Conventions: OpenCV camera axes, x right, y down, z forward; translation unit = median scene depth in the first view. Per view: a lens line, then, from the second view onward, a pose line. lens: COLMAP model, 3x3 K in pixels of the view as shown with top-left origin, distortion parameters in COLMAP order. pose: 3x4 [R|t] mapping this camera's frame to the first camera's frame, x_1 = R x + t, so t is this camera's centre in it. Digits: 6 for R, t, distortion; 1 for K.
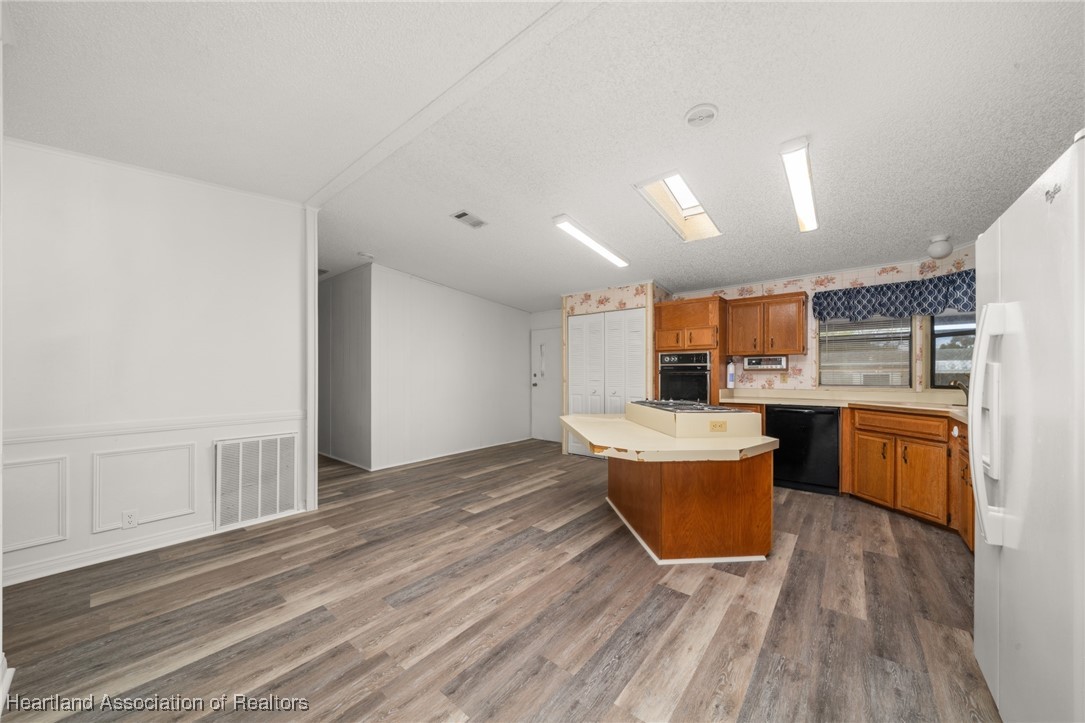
lens RADIAL K [[375.7, 0, 534.3], [0, 375.7, 371.6], [0, 0, 1]] dist [-0.008841, -0.000020]
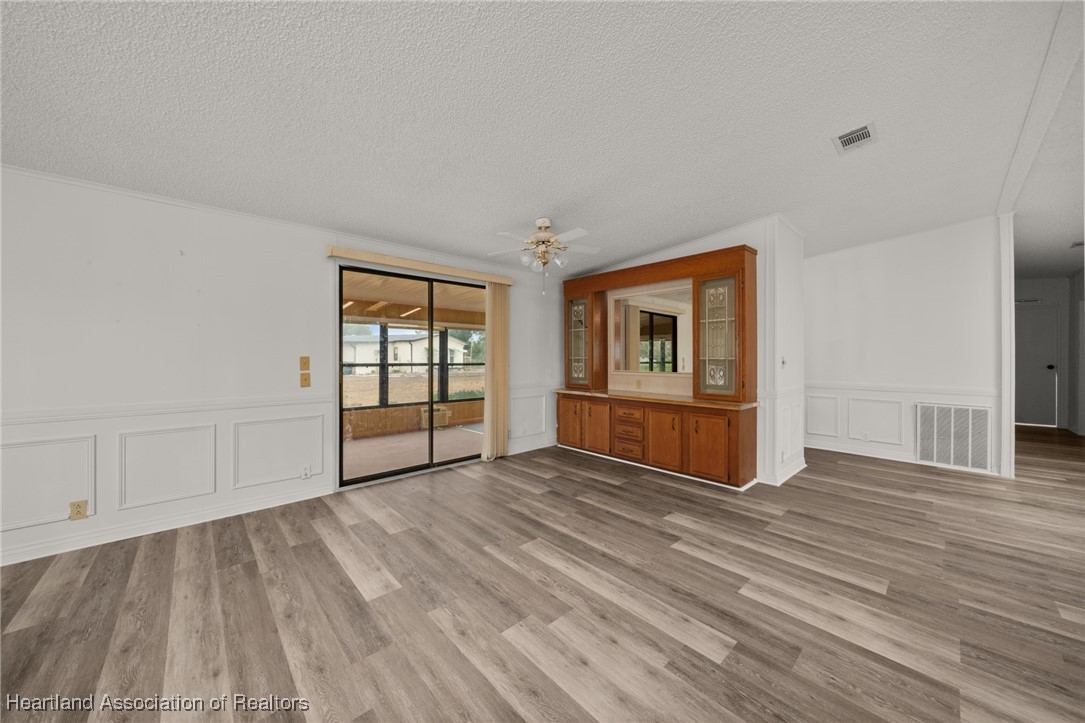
lens RADIAL K [[379.6, 0, 534.2], [0, 379.6, 356.2], [0, 0, 1]] dist [-0.005140, 0.000031]
pose [[-0.135105, 0.001381, -0.990830, 0.833399], [0.000152, 0.999999, 0.001374, -0.003550], [0.990831, 0.000035, -0.135105, -0.316539]]
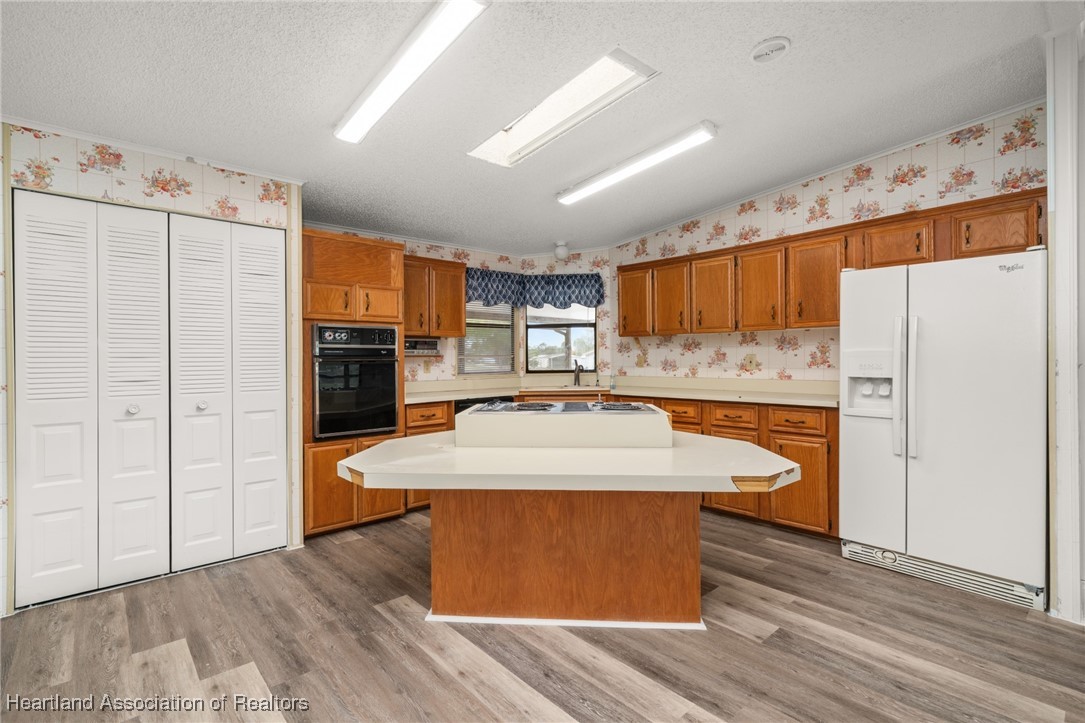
lens RADIAL K [[500.7, 0, 528.3], [0, 500.7, 364.2], [0, 0, 1]] dist [-0.002099, -0.000168]
pose [[0.154970, -0.009875, 0.987870, -0.505524], [0.004264, 0.999947, 0.009327, 0.004522], [-0.987910, 0.002767, 0.155004, 0.926385]]
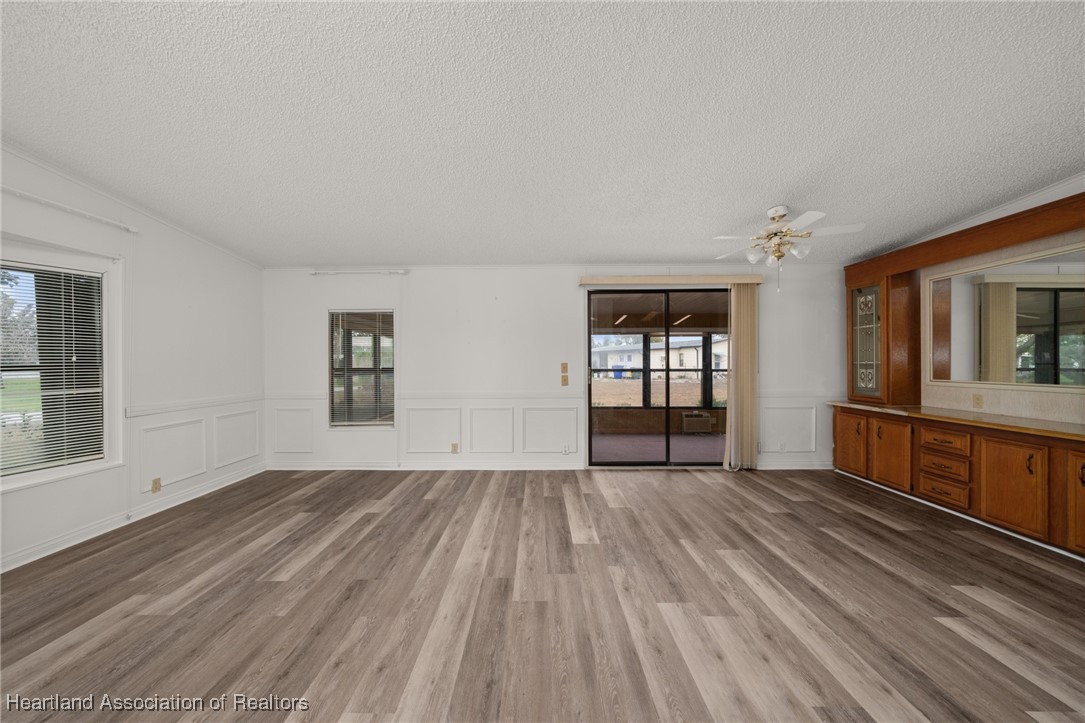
lens RADIAL K [[373.1, 0, 533.7], [0, 373.1, 363.8], [0, 0, 1]] dist [-0.005437, 0.000090]
pose [[-0.771598, 0.007584, -0.636065, 0.845294], [0.007555, 0.999968, 0.002758, -0.001675], [0.636066, -0.002678, -0.771630, -0.088032]]
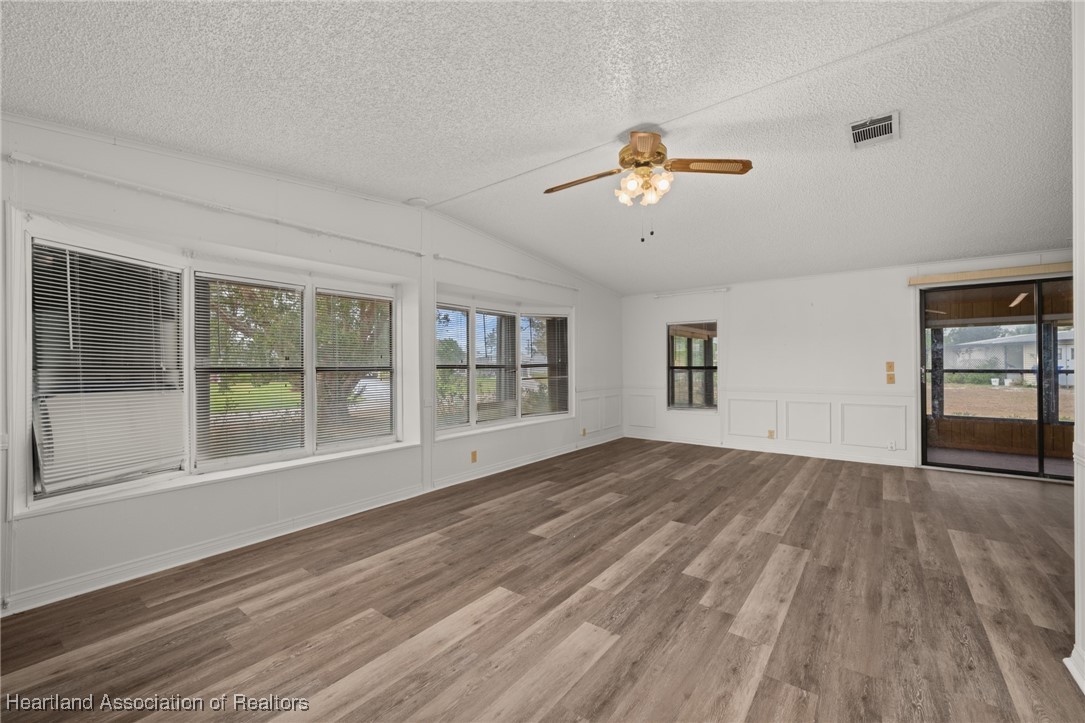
lens RADIAL K [[445.4, 0, 527.9], [0, 445.4, 362.7], [0, 0, 1]] dist [-0.001423, 0.000090]
pose [[-0.999571, 0.008113, -0.028131, 1.329289], [0.008231, 0.999958, -0.004099, -0.002007], [0.028097, -0.004329, -0.999596, 0.605448]]
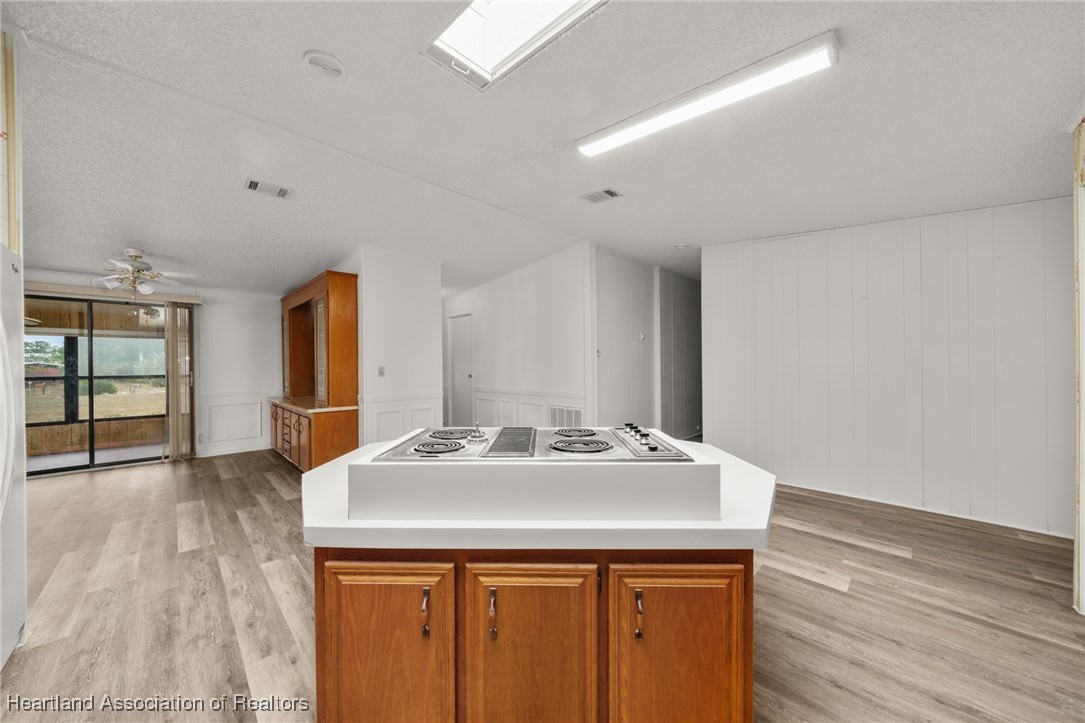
lens RADIAL K [[373.1, 0, 533.7], [0, 373.1, 363.8], [0, 0, 1]] dist [-0.005437, 0.000090]
pose [[-0.096254, -0.003685, -0.995350, 0.847720], [0.008828, 0.999951, -0.004555, 0.001499], [0.995318, -0.009225, -0.096217, 1.049911]]
